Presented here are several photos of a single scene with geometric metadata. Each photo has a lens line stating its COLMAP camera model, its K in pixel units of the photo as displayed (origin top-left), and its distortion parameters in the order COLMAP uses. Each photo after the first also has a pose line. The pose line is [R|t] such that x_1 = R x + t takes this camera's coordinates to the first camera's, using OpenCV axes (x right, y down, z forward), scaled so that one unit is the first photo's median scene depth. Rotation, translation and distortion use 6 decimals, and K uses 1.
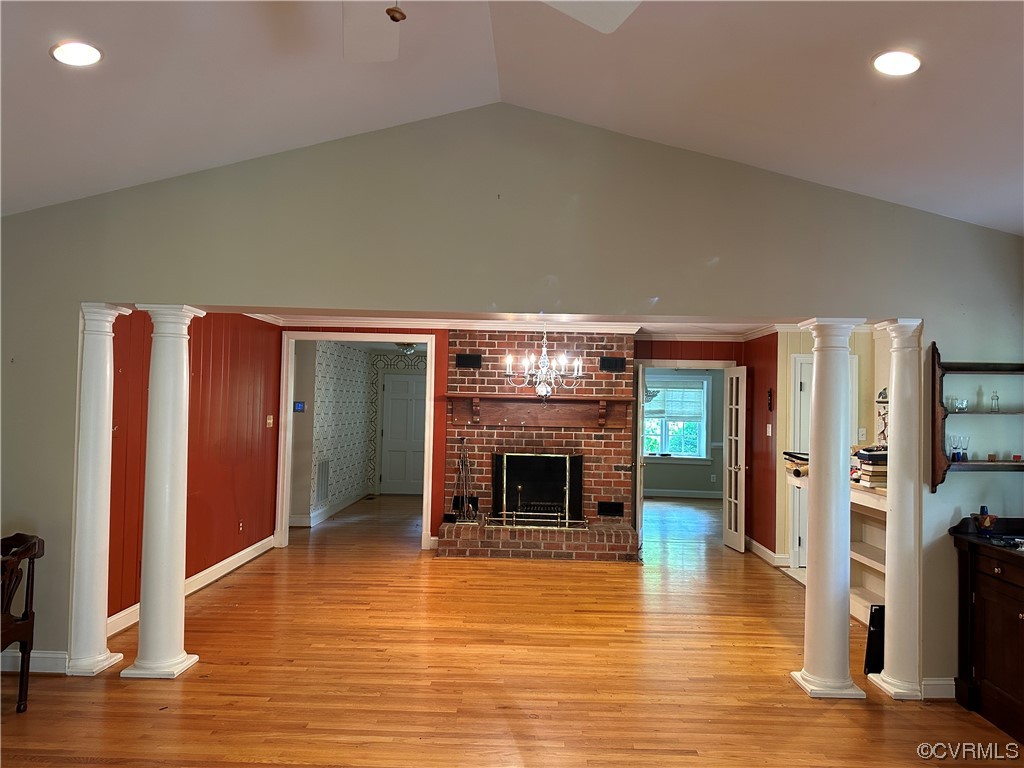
lens RADIAL K [[717.3, 0, 512.0], [0, 717.3, 384.0], [0, 0, 1]] dist [0.101427, -0.130326]
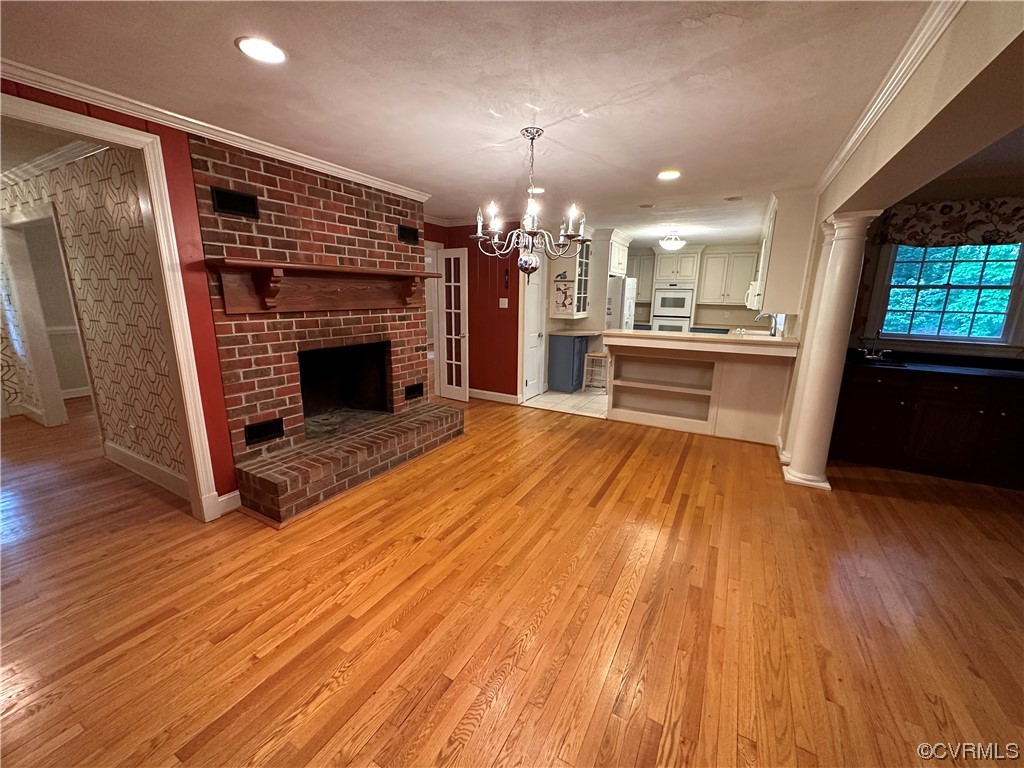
lens RADIAL K [[409.5, 0, 510.7], [0, 409.5, 385.6], [0, 0, 1]] dist [-0.002819, -0.000135]
pose [[0.470709, -0.208791, 0.857228, -0.275221], [-0.024031, 0.968201, 0.249016, 0.024093], [-0.881961, -0.137814, 0.450723, 0.632138]]
